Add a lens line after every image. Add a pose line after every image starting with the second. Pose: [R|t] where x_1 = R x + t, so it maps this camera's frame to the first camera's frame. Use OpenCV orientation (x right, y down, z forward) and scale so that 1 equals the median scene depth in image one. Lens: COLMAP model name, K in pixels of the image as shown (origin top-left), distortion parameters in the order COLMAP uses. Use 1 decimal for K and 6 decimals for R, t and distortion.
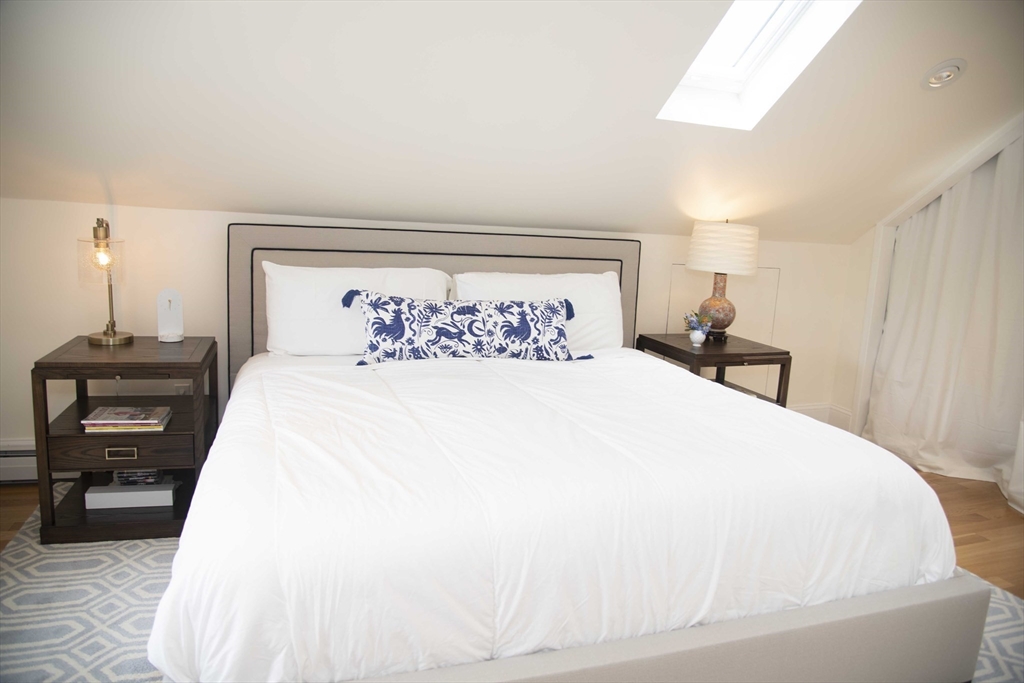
lens RADIAL K [[699.1, 0, 511.2], [0, 699.1, 336.7], [0, 0, 1]] dist [-0.095577, 0.042782]
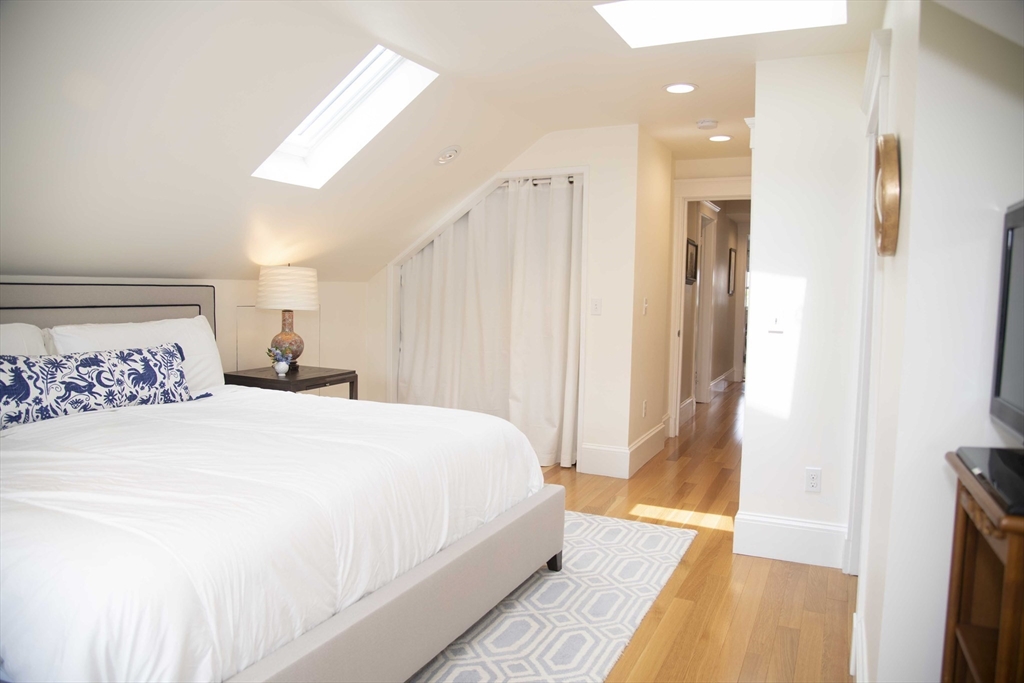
lens RADIAL K [[699.1, 0, 513.2], [0, 699.1, 336.8], [0, 0, 1]] dist [-0.095577, 0.042782]
pose [[0.700815, -0.086193, 0.708117, -0.301434], [0.132599, 0.991113, -0.010591, 0.014552], [-0.700911, 0.101318, 0.706016, -0.069853]]
